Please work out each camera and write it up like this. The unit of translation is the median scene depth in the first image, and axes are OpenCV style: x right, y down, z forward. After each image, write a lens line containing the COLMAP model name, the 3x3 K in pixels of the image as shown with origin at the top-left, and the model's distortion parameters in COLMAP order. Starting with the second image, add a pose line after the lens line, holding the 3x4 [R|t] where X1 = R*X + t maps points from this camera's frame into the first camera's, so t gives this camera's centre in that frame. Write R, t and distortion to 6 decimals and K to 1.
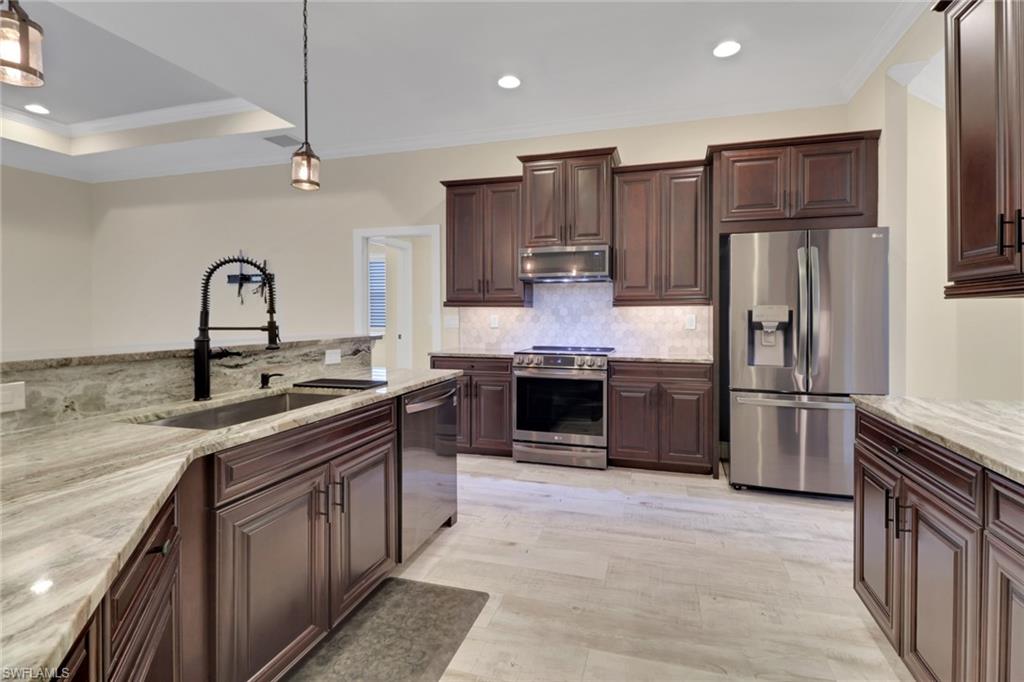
lens RADIAL K [[468.4, 0, 525.1], [0, 468.4, 321.8], [0, 0, 1]] dist [-0.000833, -0.000183]
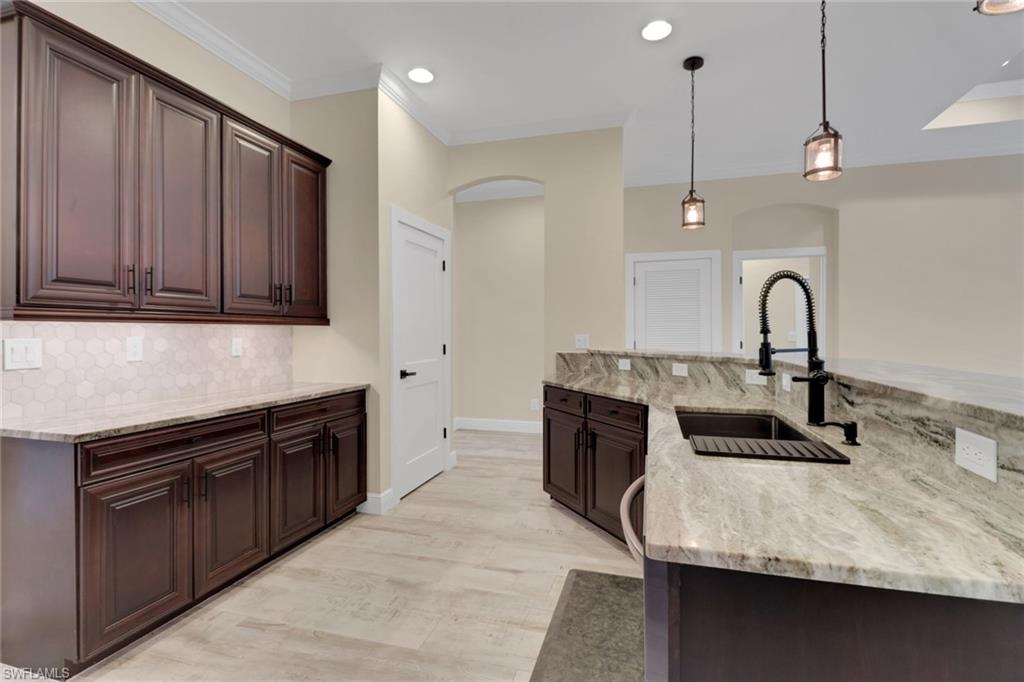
lens RADIAL K [[471.6, 0, 516.3], [0, 471.6, 329.4], [0, 0, 1]] dist [0.000312, -0.000186]
pose [[-0.999976, 0.003373, 0.005981, -0.053295], [0.003417, 0.999967, 0.007339, -0.020759], [-0.005956, 0.007360, -0.999955, 1.159072]]
